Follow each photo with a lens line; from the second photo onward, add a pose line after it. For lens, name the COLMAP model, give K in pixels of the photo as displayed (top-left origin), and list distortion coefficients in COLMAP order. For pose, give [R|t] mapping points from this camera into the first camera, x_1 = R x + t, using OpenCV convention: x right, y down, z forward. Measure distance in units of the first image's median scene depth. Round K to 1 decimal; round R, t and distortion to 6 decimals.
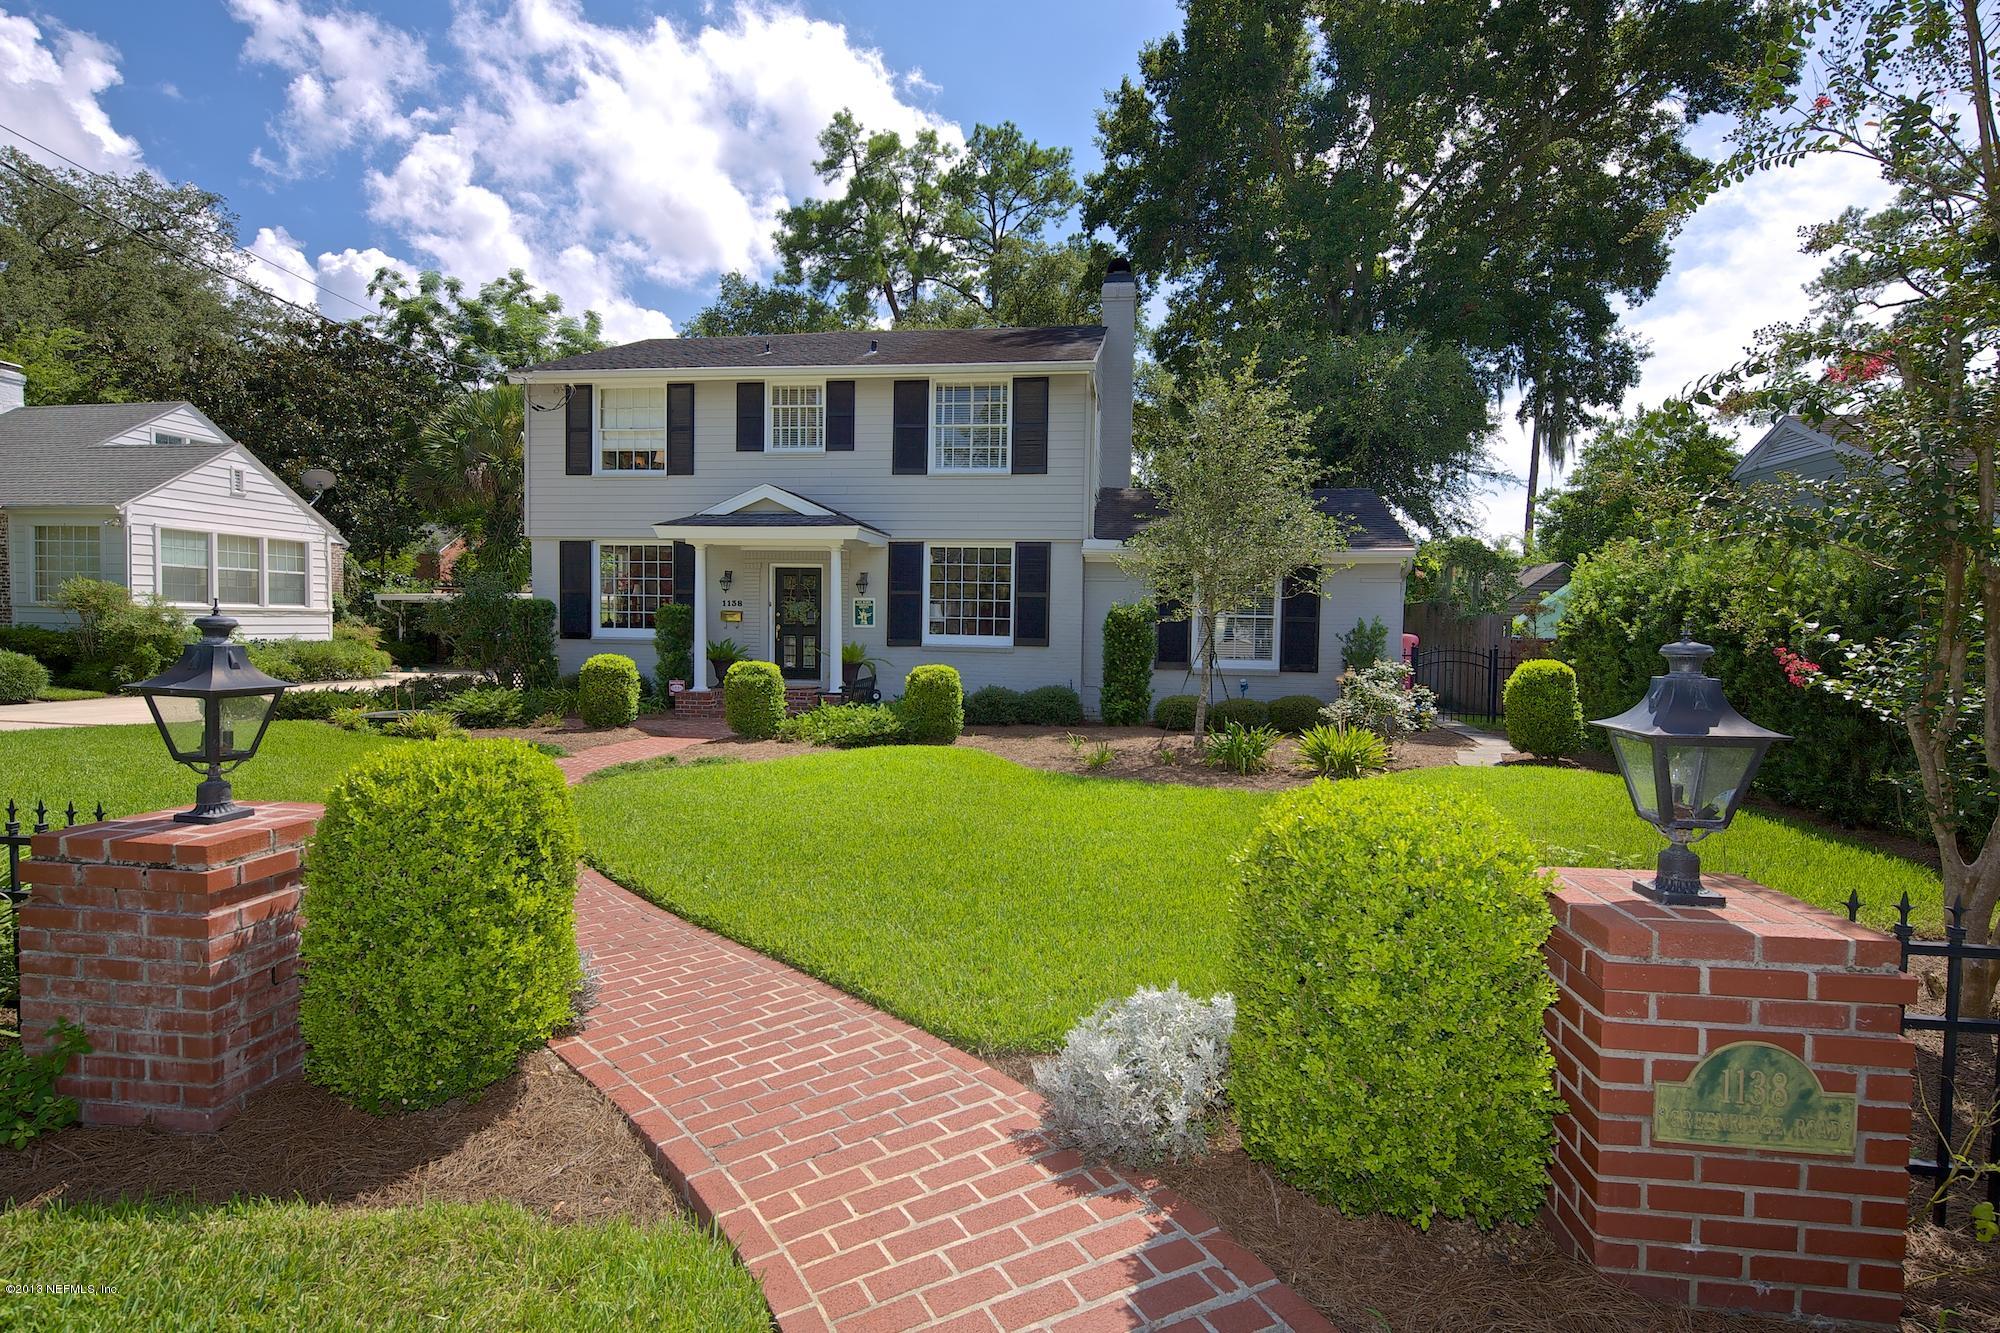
lens RADIAL K [[961.2, 0, 996.3], [0, 961.2, 658.4], [0, 0, 1]] dist [0.009811, -0.008335]
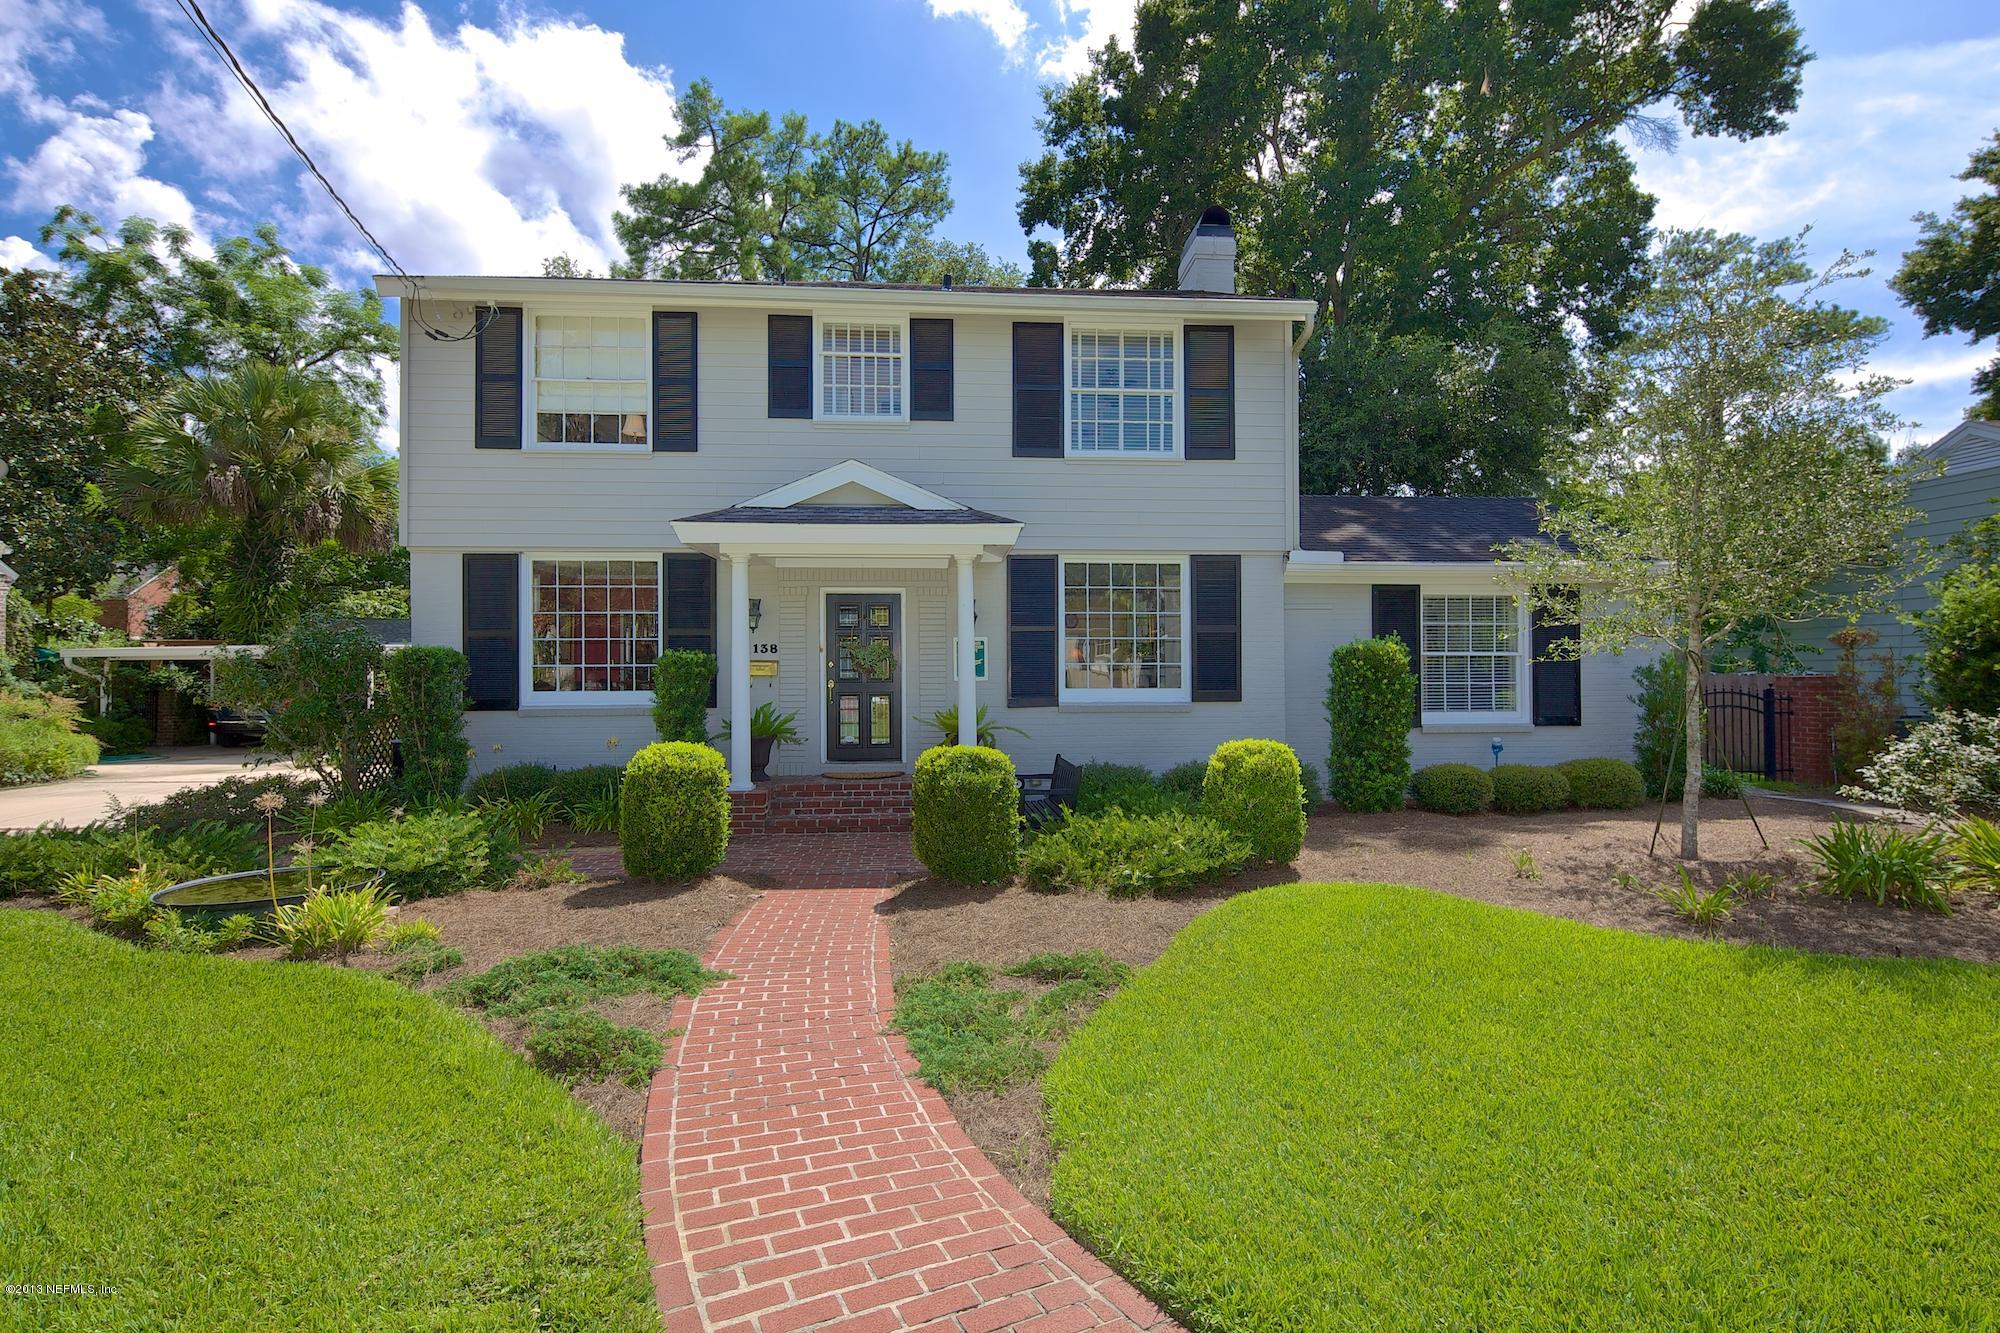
lens RADIAL K [[966.2, 0, 997.8], [0, 966.2, 656.3], [0, 0, 1]] dist [0.003559, -0.001557]
pose [[0.974261, -0.018192, 0.224688, -0.258637], [0.029738, 0.998399, -0.048110, -0.015366], [-0.223453, 0.053553, 0.973242, 0.318554]]
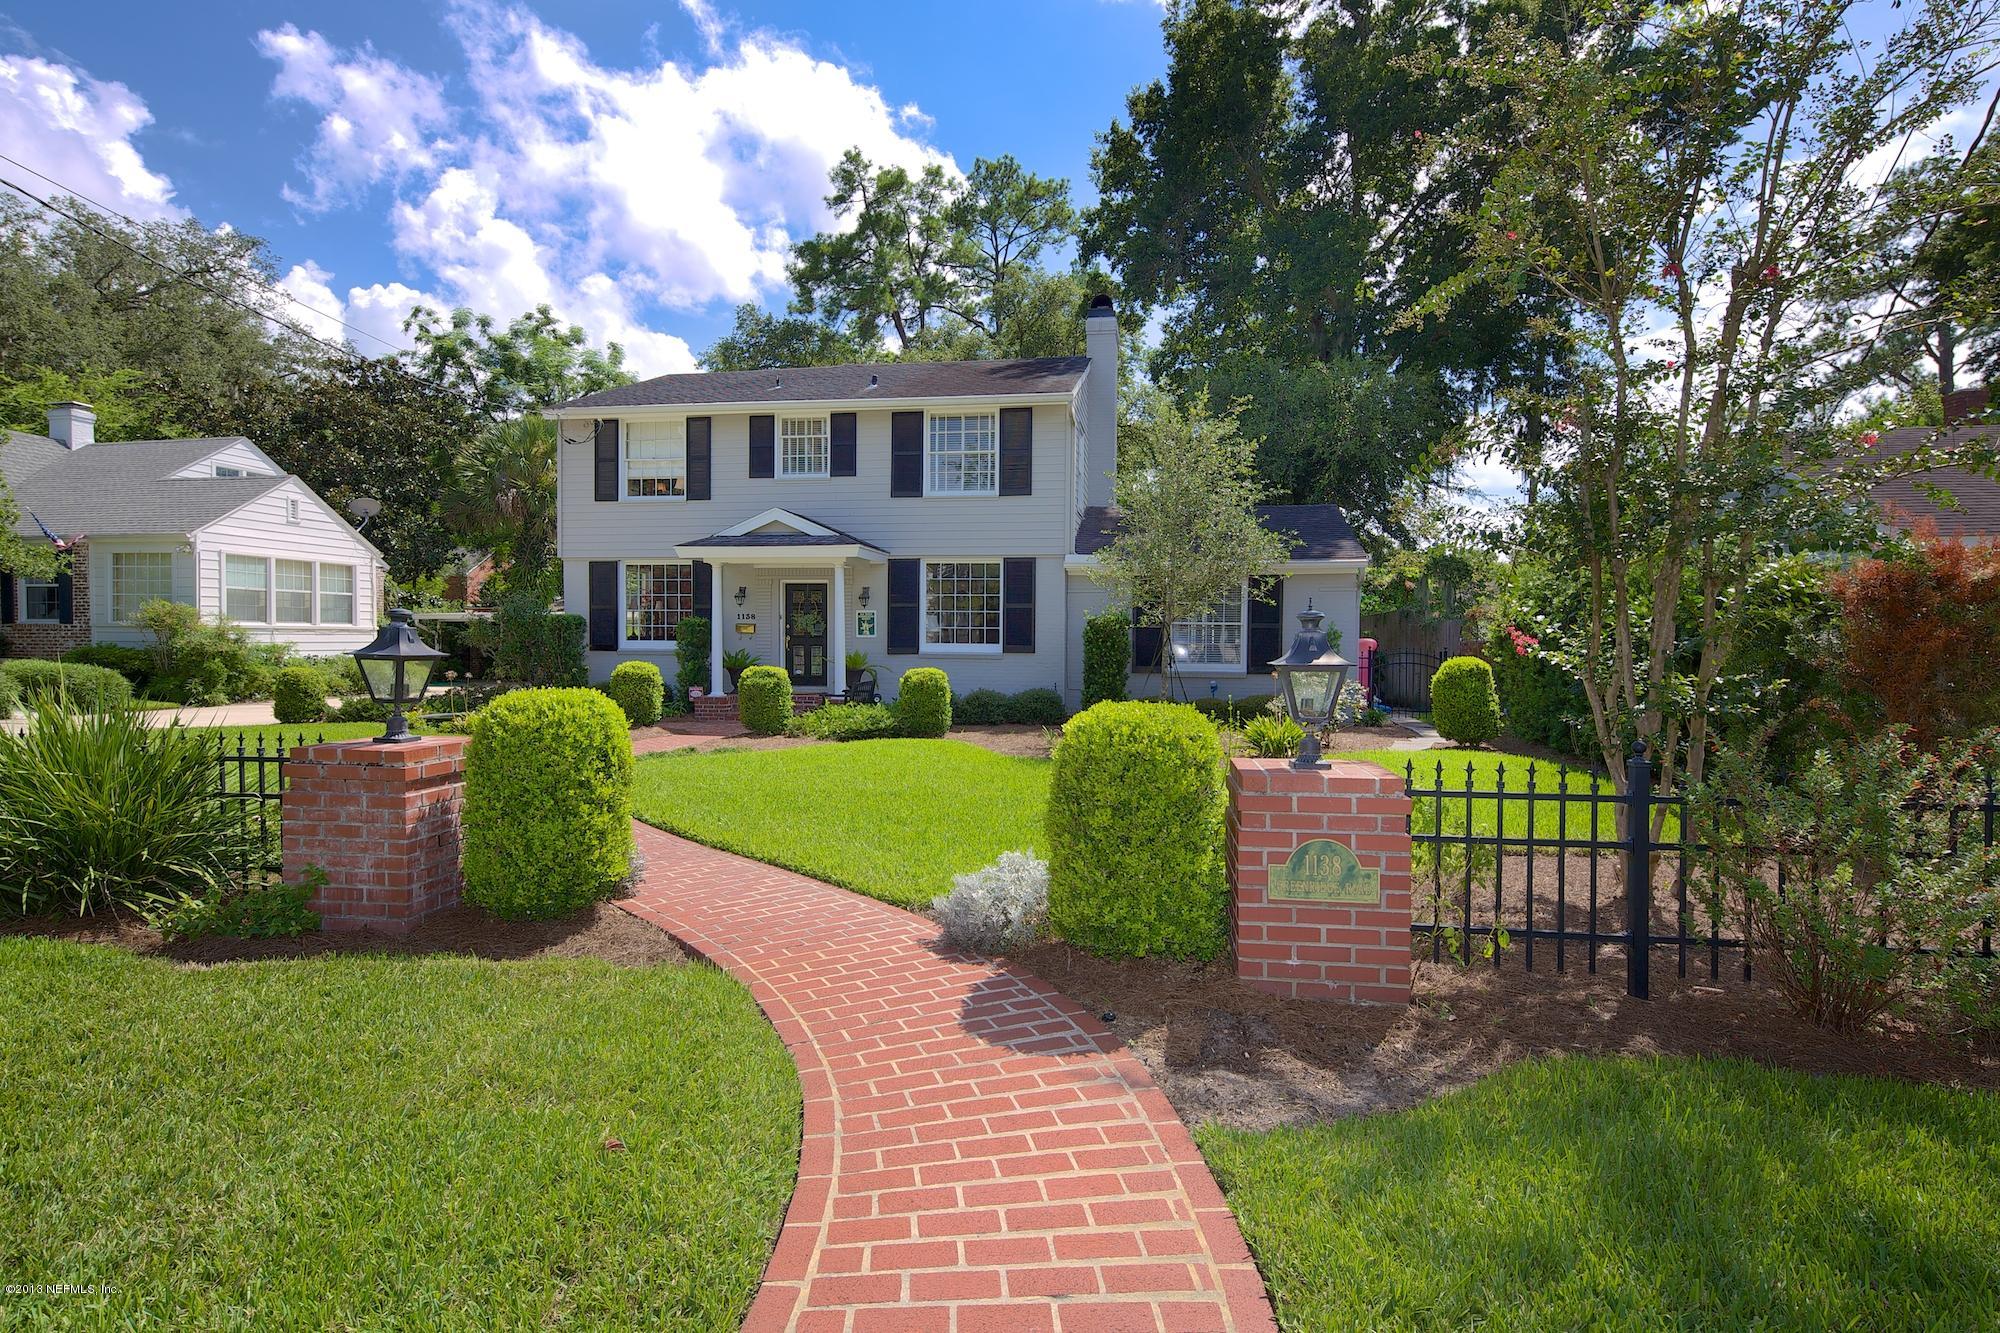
lens RADIAL K [[966.2, 0, 997.8], [0, 966.2, 656.3], [0, 0, 1]] dist [0.003559, -0.001557]
pose [[0.999815, -0.009373, -0.016792, 0.028607], [0.009035, 0.999756, -0.020146, 0.012171], [0.016977, 0.019990, 0.999656, -0.089080]]
